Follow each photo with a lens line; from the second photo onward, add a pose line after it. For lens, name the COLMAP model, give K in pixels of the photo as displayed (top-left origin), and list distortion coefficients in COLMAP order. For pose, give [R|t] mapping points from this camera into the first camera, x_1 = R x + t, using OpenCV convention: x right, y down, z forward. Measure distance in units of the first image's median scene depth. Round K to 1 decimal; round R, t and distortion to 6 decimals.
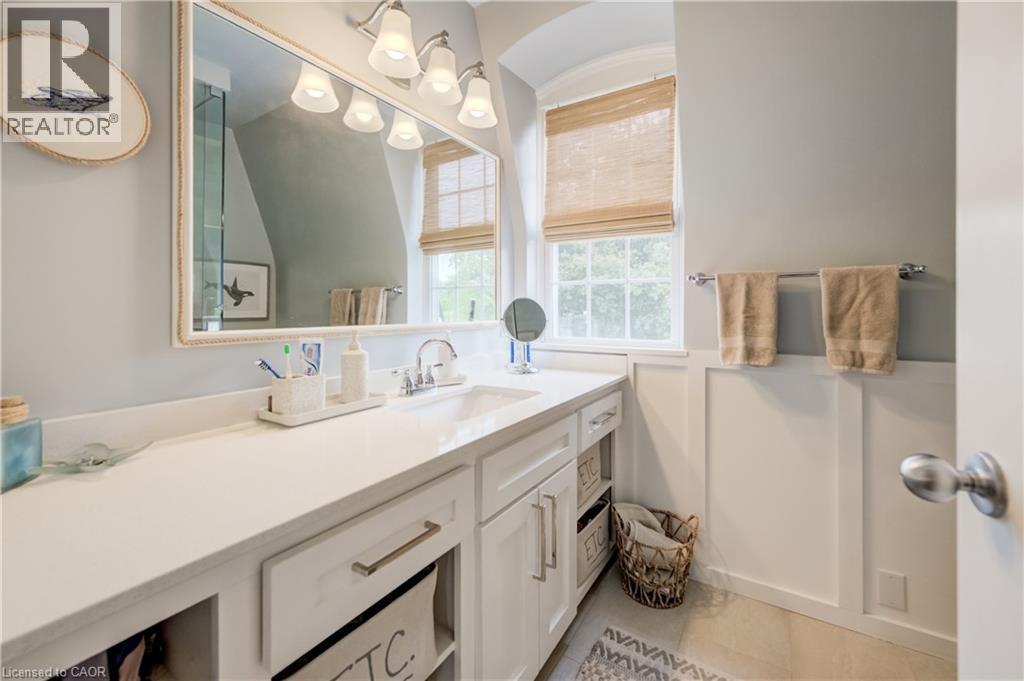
lens RADIAL K [[426.3, 0, 508.5], [0, 426.3, 313.0], [0, 0, 1]] dist [-0.001334, -0.000114]
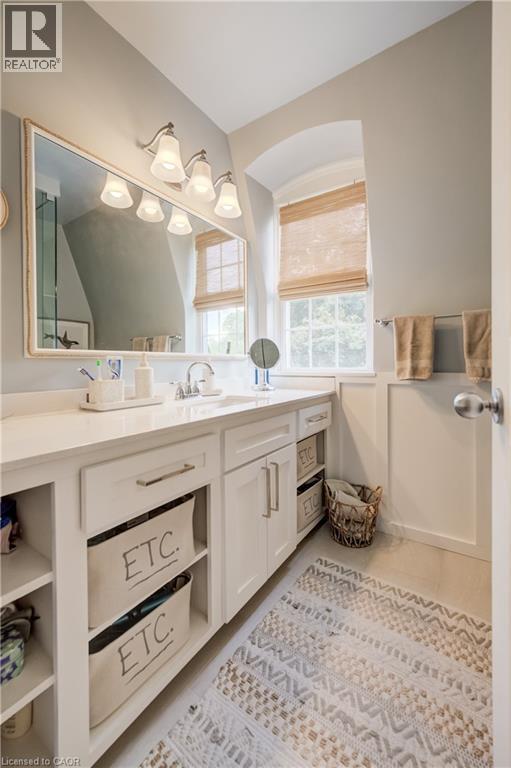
lens RADIAL K [[313.3, 0, 259.4], [0, 313.3, 367.5], [0, 0, 1]] dist [-0.000171, 0.000128]
pose [[0.999838, -0.002956, -0.017744, 0.048825], [0.003213, 0.999890, 0.014514, 0.058359], [0.017699, -0.014568, 0.999737, -0.070960]]
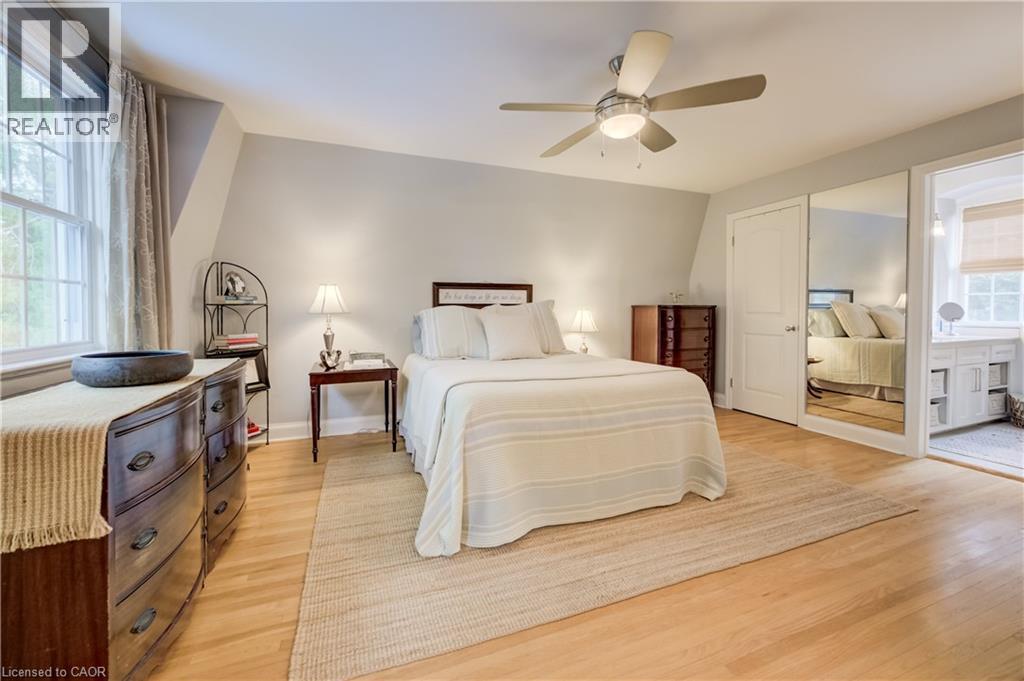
lens RADIAL K [[417.8, 0, 514.1], [0, 417.8, 316.2], [0, 0, 1]] dist [-0.000171, 0.000128]
pose [[0.811466, 0.014358, -0.584223, -0.677520], [-0.001012, 0.999731, 0.023164, -0.013663], [0.584398, -0.018205, 0.811263, -2.654181]]
